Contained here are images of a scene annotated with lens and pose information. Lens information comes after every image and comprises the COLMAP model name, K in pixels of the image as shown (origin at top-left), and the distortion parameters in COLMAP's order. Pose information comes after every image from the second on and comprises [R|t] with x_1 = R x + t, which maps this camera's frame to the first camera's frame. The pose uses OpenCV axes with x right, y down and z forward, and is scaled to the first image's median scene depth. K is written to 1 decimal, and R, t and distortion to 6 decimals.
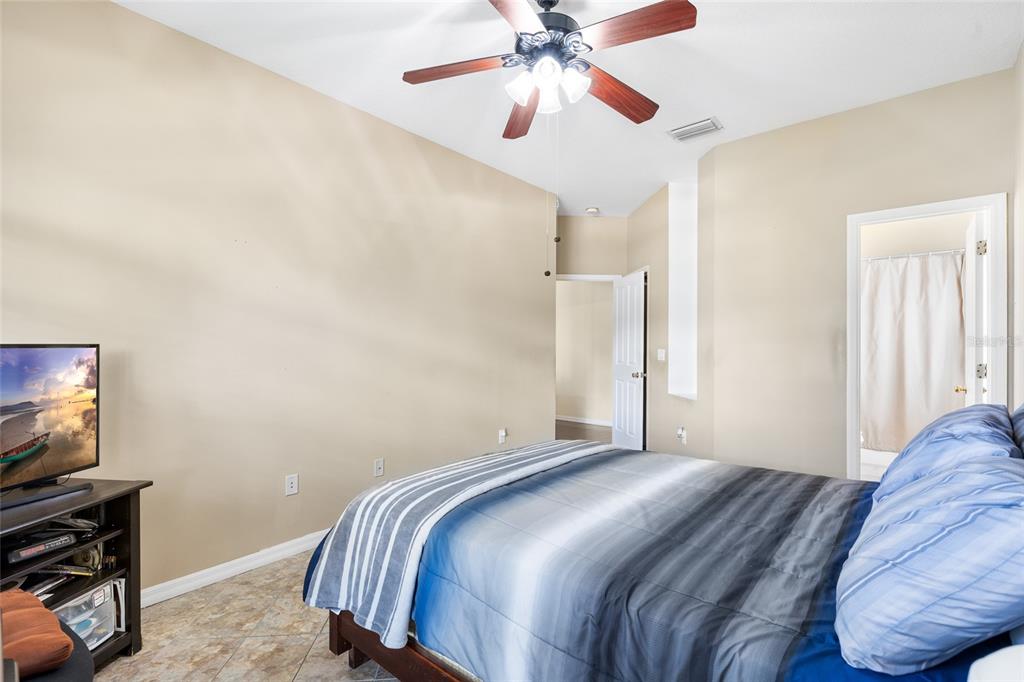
lens RADIAL K [[465.1, 0, 512.5], [0, 465.1, 347.4], [0, 0, 1]] dist [0.000449, -0.000304]
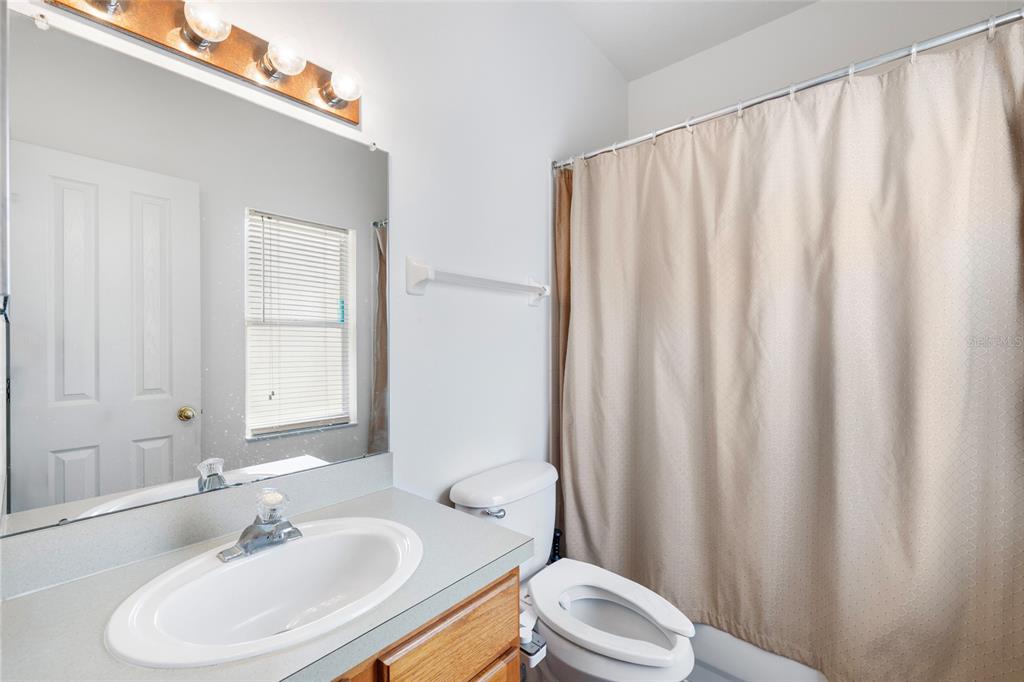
lens RADIAL K [[433.1, 0, 515.0], [0, 433.1, 346.7], [0, 0, 1]] dist [-0.002147, -0.000387]
pose [[0.999994, 0.000203, 0.003577, 0.615930], [-0.000191, 0.999994, -0.003372, -0.005550], [-0.003577, 0.003372, 0.999988, 0.695559]]
